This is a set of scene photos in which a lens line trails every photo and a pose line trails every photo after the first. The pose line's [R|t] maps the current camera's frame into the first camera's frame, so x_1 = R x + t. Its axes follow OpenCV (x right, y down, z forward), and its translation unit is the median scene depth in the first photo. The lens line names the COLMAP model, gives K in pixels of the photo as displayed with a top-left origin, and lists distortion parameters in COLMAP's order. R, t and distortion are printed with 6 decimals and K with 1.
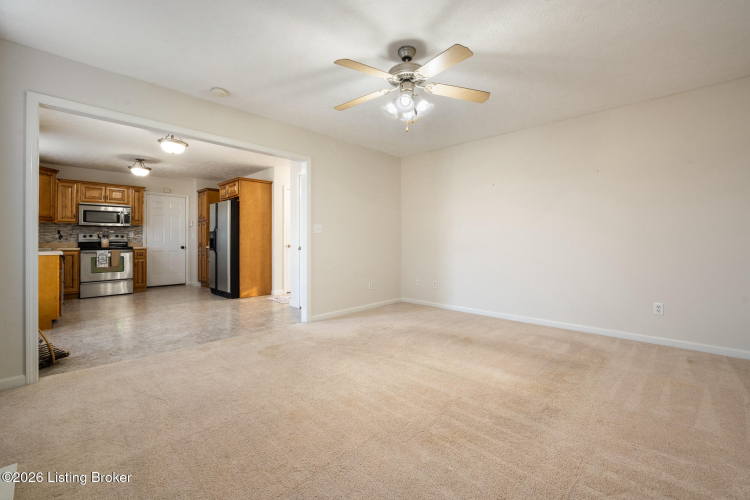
lens RADIAL K [[315.5, 0, 373.9], [0, 315.5, 237.6], [0, 0, 1]] dist [0.000692, -0.000343]
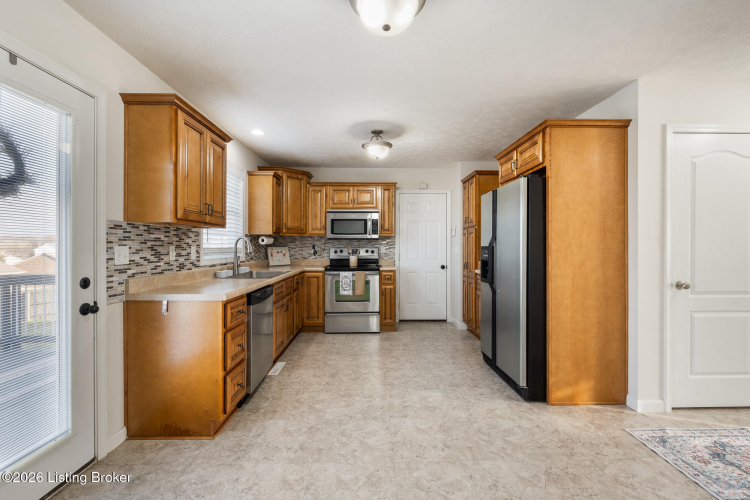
lens RADIAL K [[324.0, 0, 375.0], [0, 324.0, 250.0], [0, 0, 1]] dist [0.000154, 0.000360]
pose [[0.707816, 0.010441, -0.706320, -0.264677], [0.004047, 0.999814, 0.018835, -0.024335], [0.706386, -0.016190, 0.707642, 0.492877]]
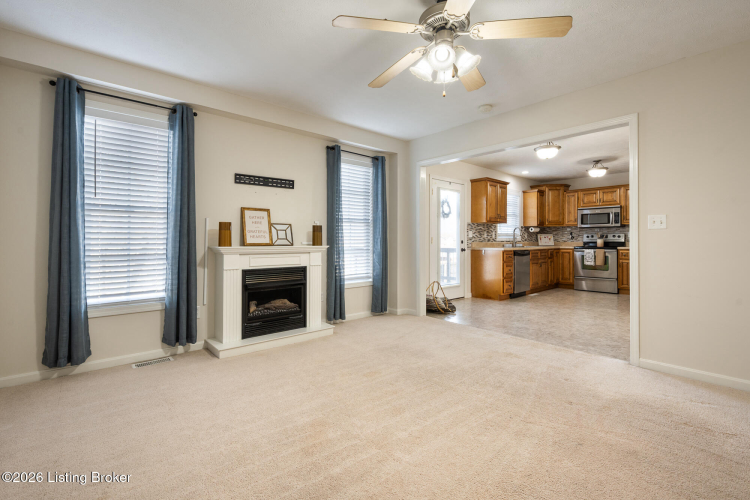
lens RADIAL K [[333.9, 0, 379.2], [0, 333.9, 238.6], [0, 0, 1]] dist [-0.001370, -0.000066]
pose [[-0.073955, -0.004985, -0.997249, 0.346777], [0.008373, 0.999949, -0.005619, 0.003103], [0.997226, -0.008765, -0.073909, 0.343212]]
